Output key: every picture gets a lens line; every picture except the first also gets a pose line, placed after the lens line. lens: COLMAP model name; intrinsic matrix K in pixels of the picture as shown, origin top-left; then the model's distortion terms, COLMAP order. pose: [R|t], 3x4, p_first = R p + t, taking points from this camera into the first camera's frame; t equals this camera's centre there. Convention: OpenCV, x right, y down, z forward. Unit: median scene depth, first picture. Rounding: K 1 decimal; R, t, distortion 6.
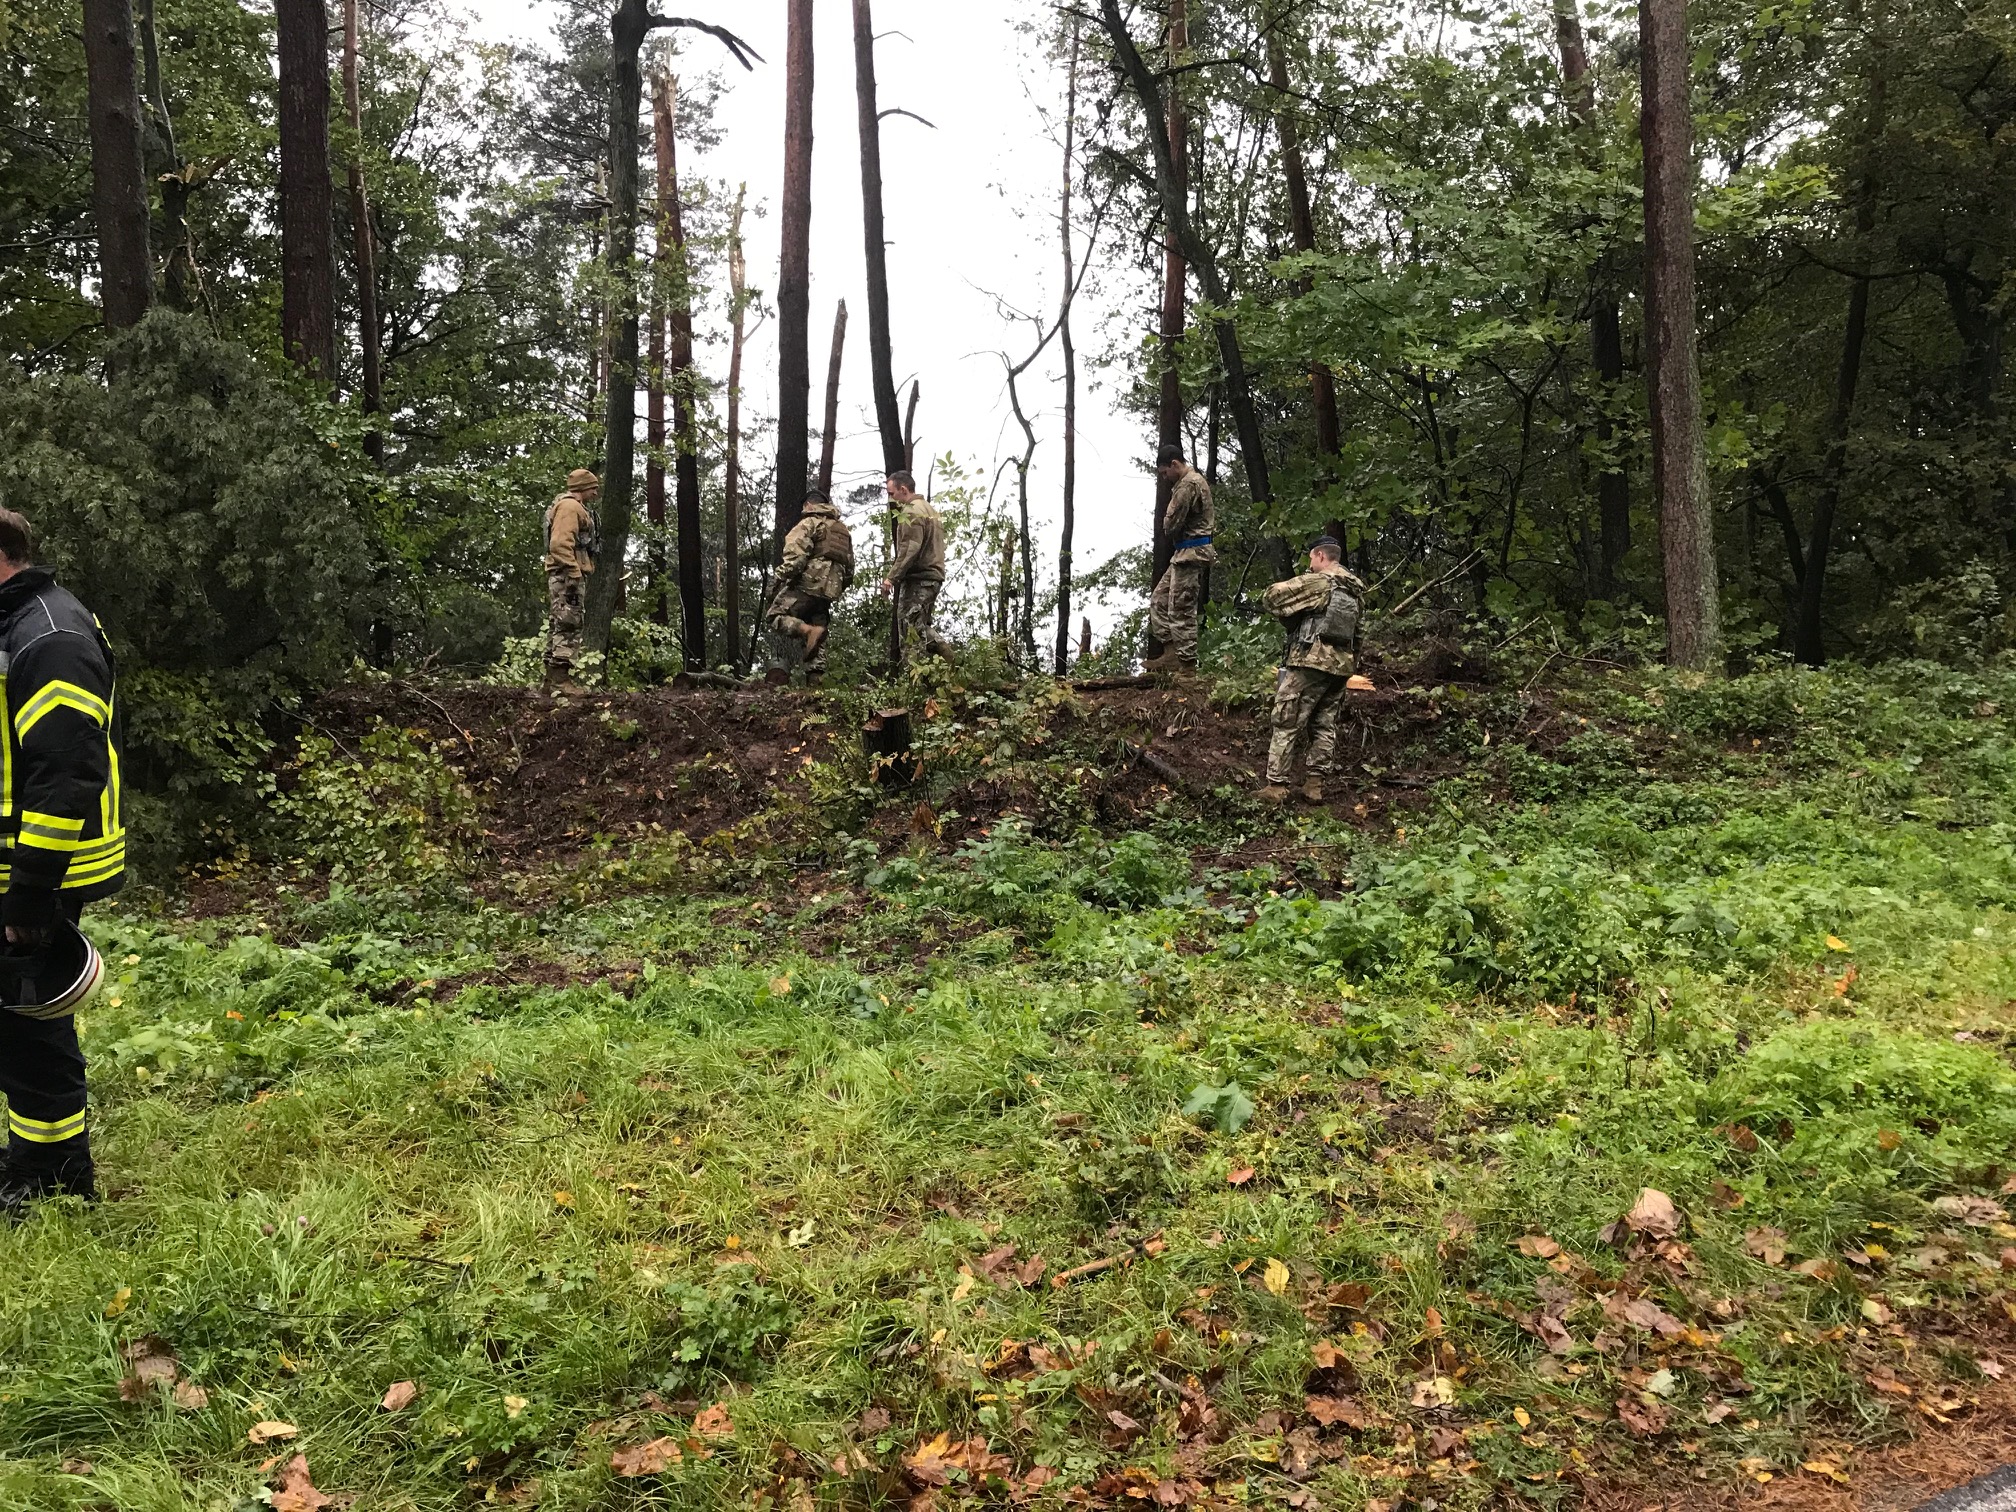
lens RADIAL K [[1659.4, 0, 952.8], [0, 1659.4, 745.7], [0, 0, 1]] dist [0.022374, 0.005614]
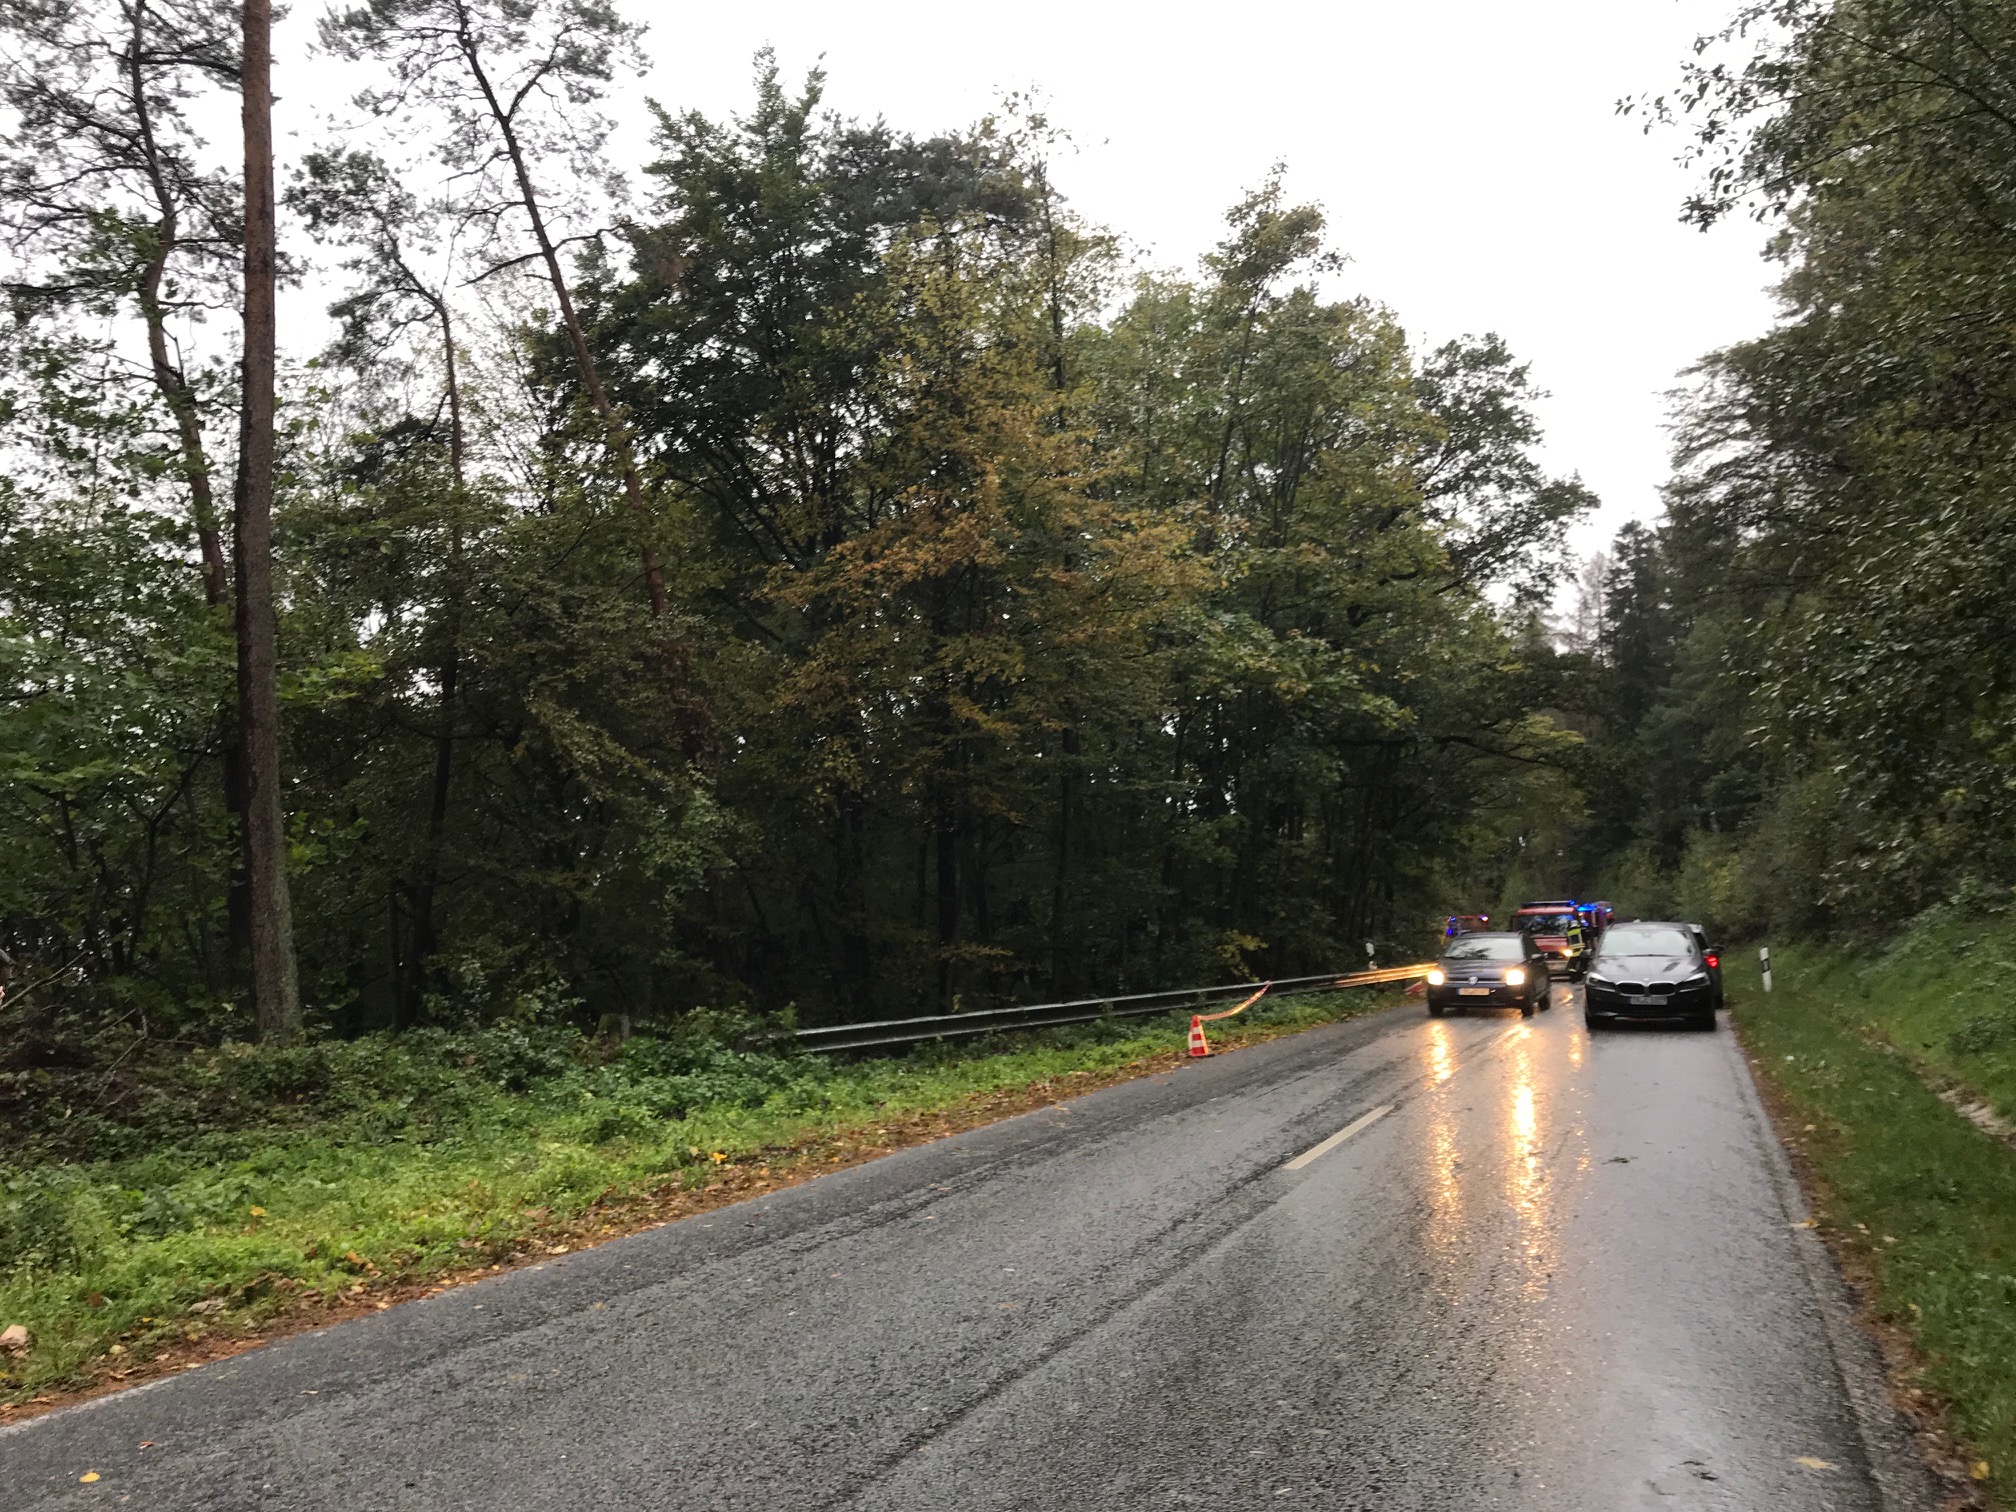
lens RADIAL K [[1662.2, 0, 1013.3], [0, 1662.2, 720.4], [0, 0, 1]] dist [0.010253, 0.015922]
pose [[0.738651, 0.071340, 0.670303, -0.003665], [0.097815, 0.972516, -0.211293, 0.042890], [-0.666954, 0.221637, 0.711372, -0.378014]]
